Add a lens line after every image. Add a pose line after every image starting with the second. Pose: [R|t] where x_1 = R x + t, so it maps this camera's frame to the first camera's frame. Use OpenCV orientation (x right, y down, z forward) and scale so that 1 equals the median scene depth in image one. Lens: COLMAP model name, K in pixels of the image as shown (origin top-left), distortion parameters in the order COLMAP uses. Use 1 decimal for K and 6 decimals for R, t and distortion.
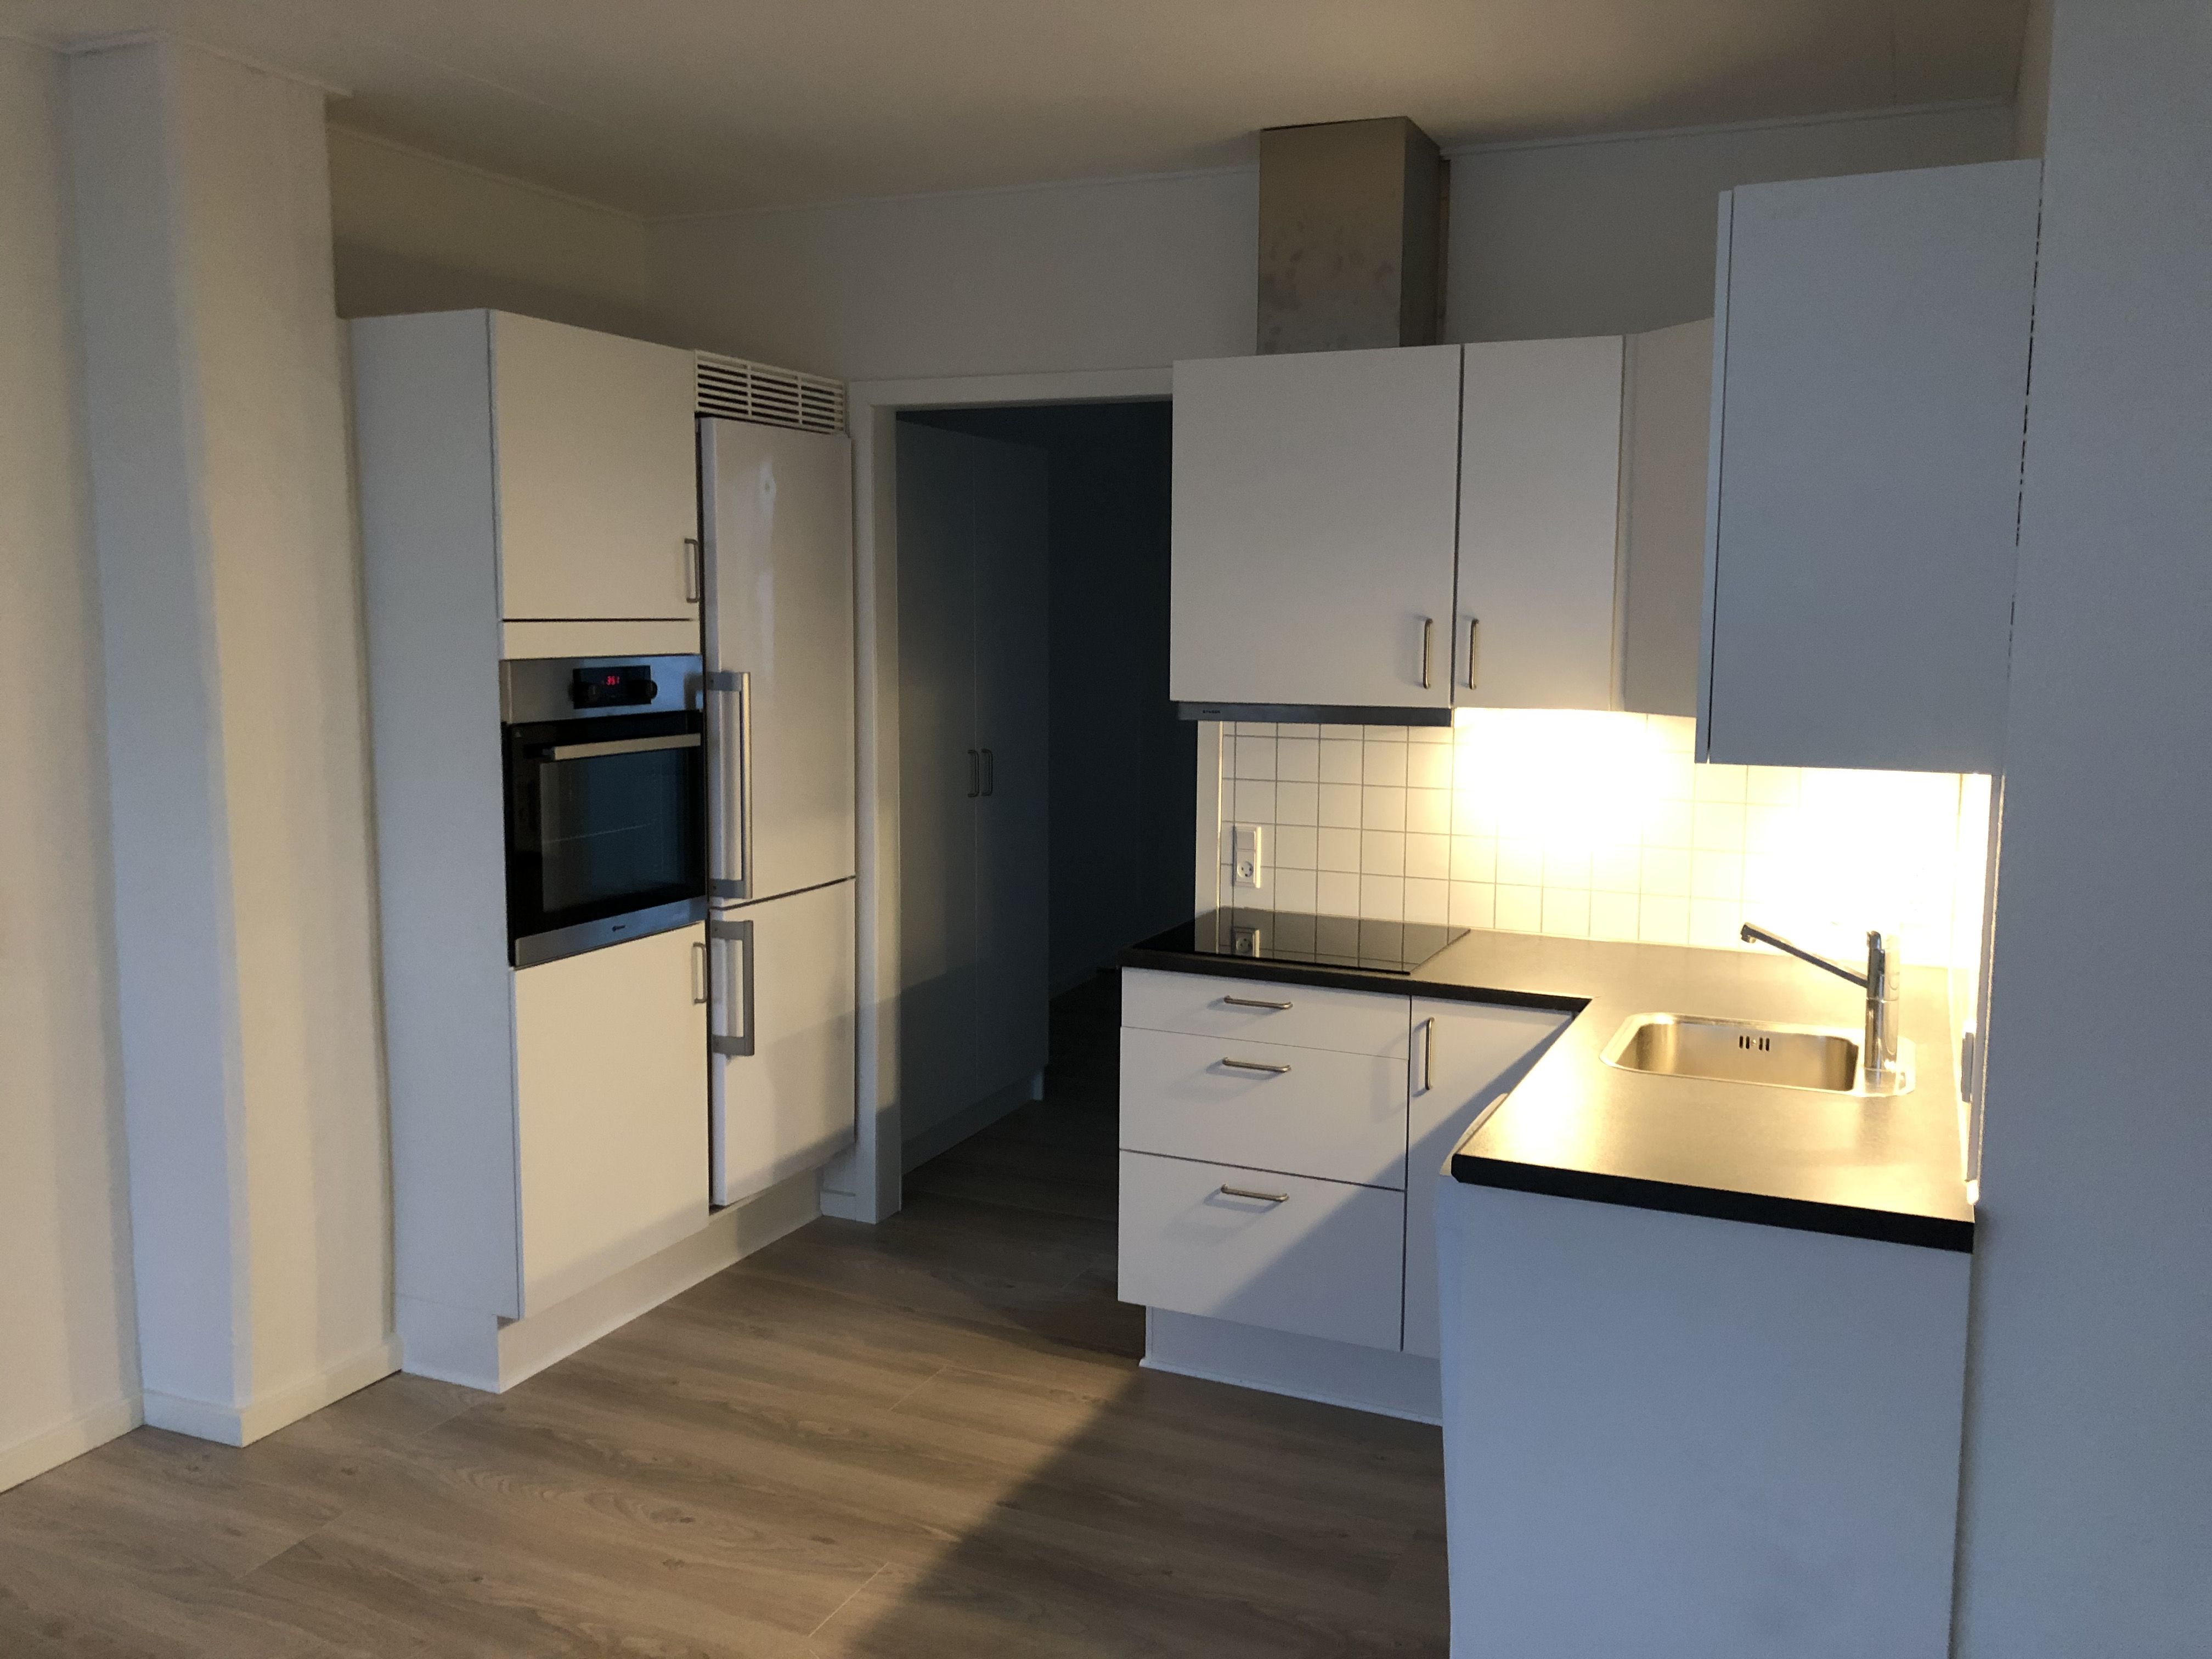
lens RADIAL K [[1809.6, 0, 1106.0], [0, 1809.6, 829.5], [0, 0, 1]] dist [0.029506, -0.005926]
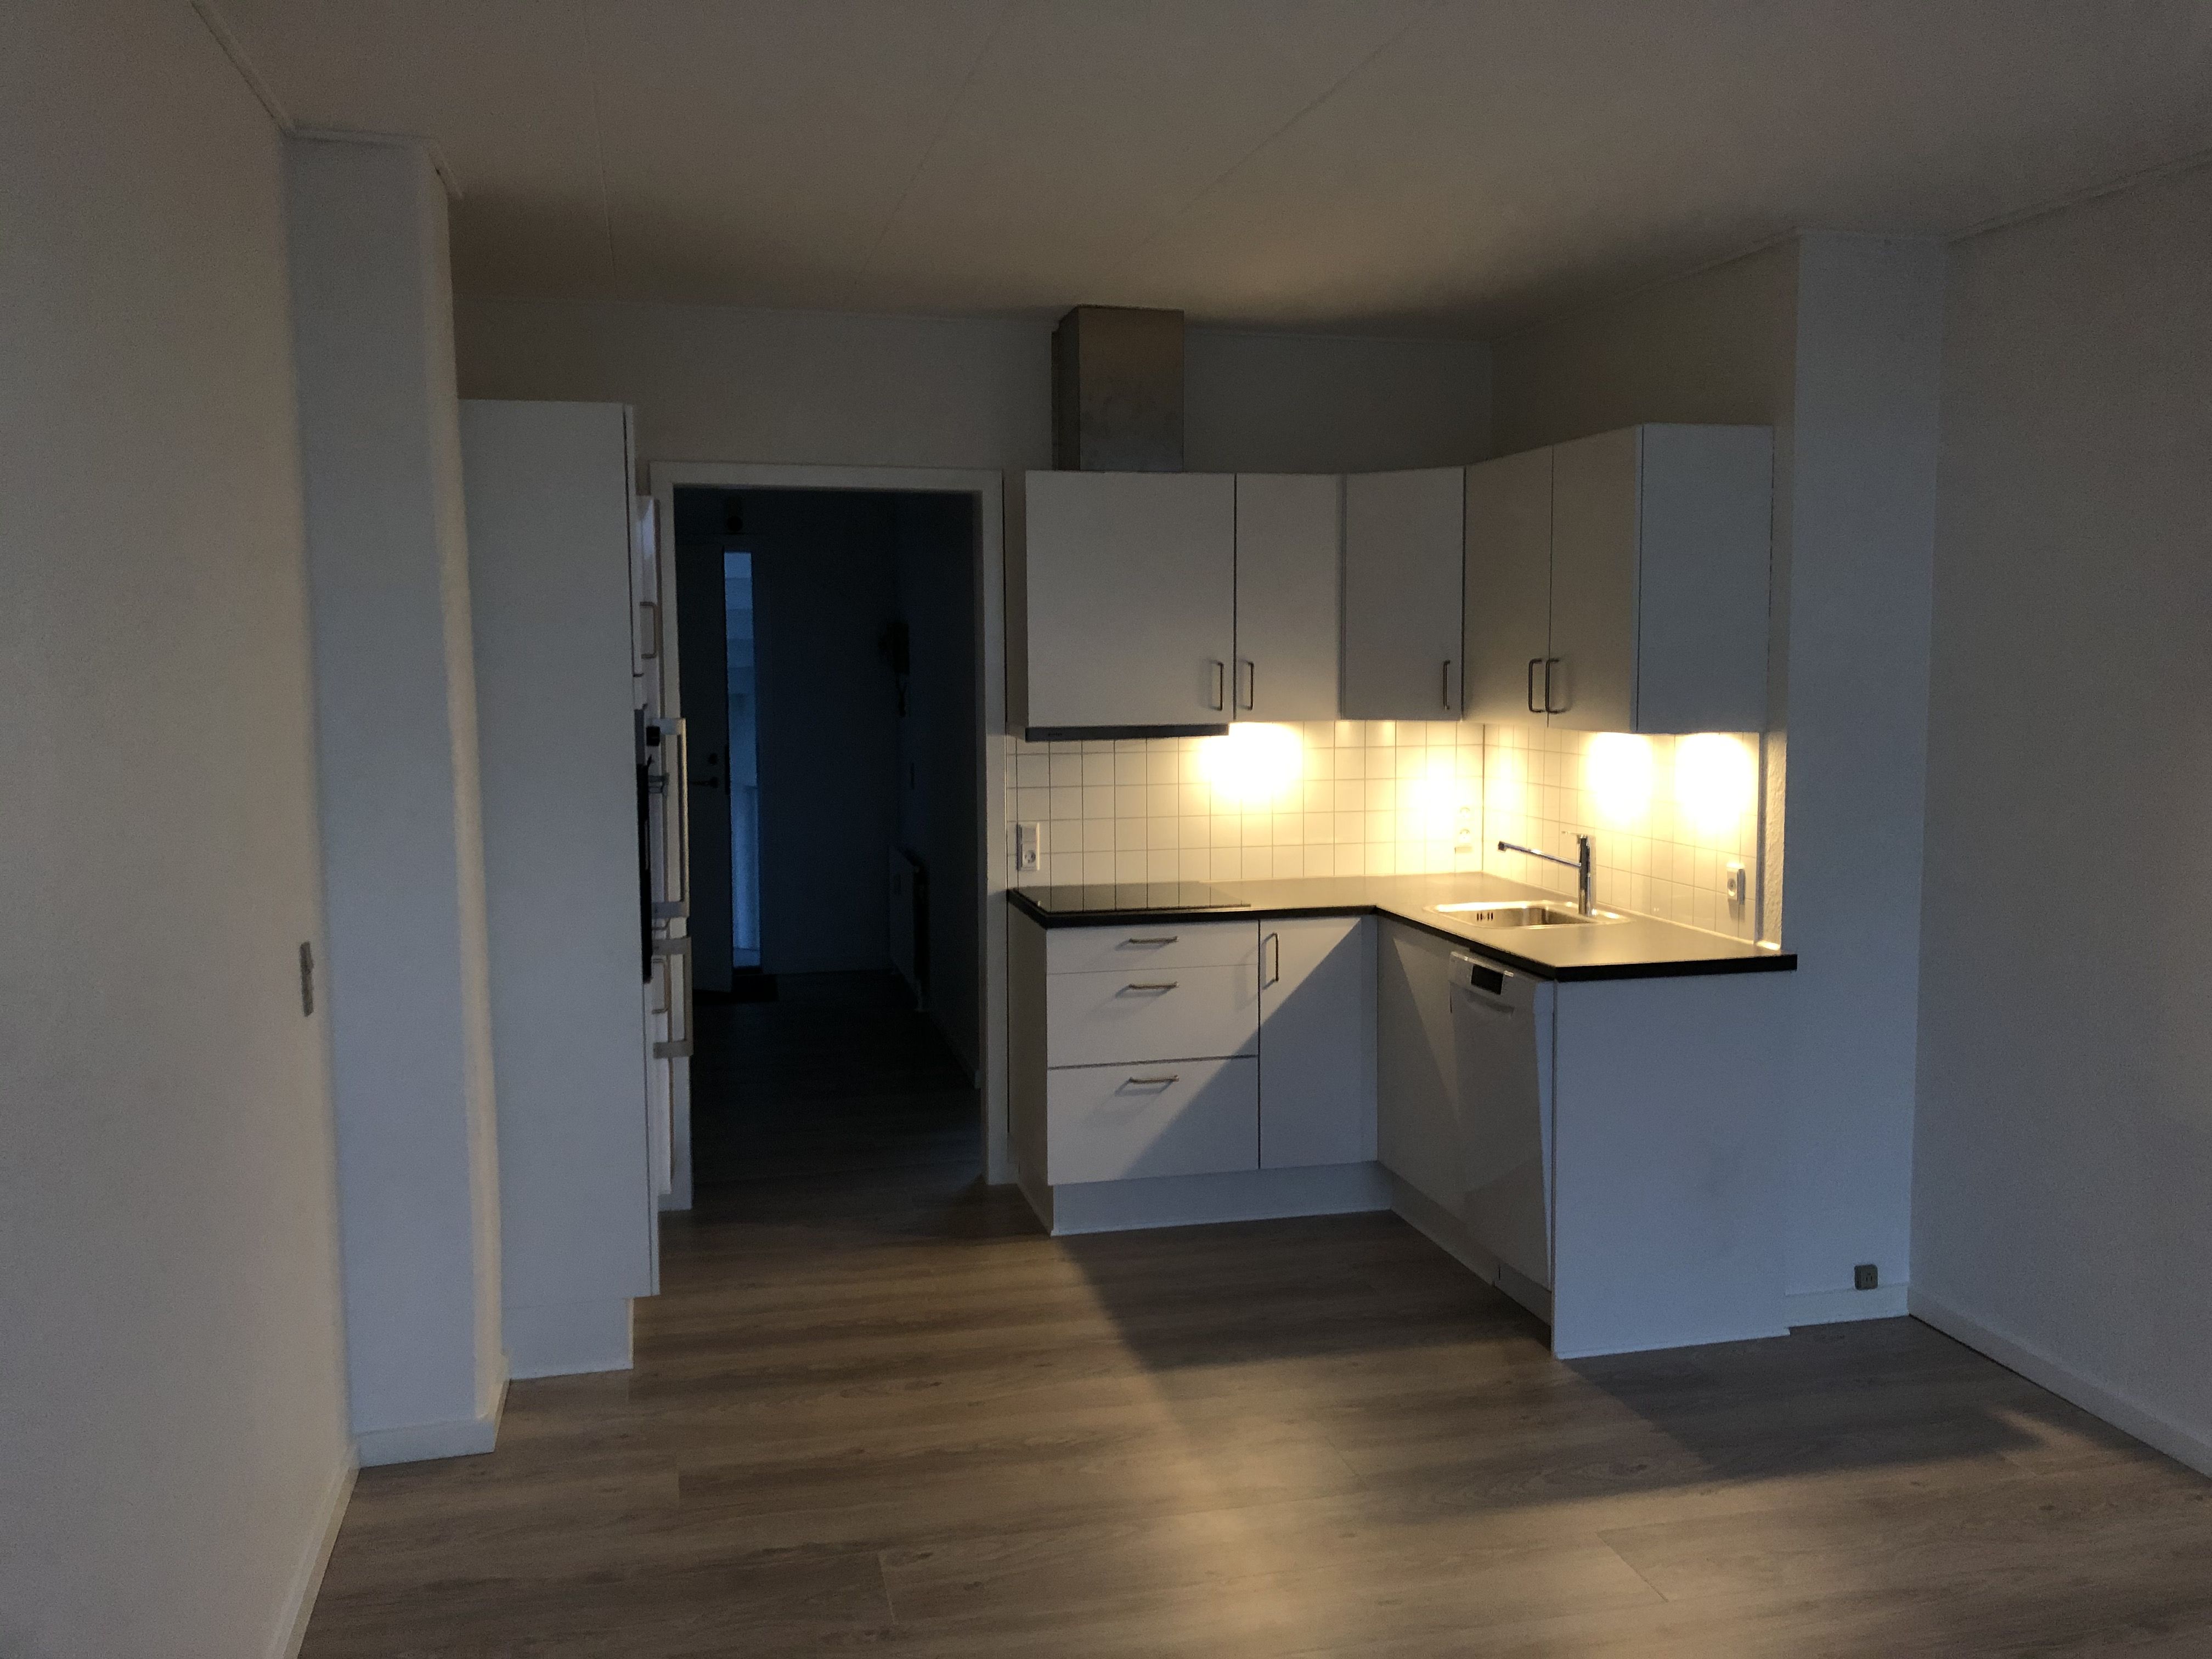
lens RADIAL K [[1809.6, 0, 1106.0], [0, 1809.6, 829.5], [0, 0, 1]] dist [0.029506, -0.005926]
pose [[0.781785, -0.069270, 0.619689, -0.785611], [0.087114, 0.996197, 0.001456, 0.006283], [-0.617433, 0.052845, 0.784846, -0.067571]]
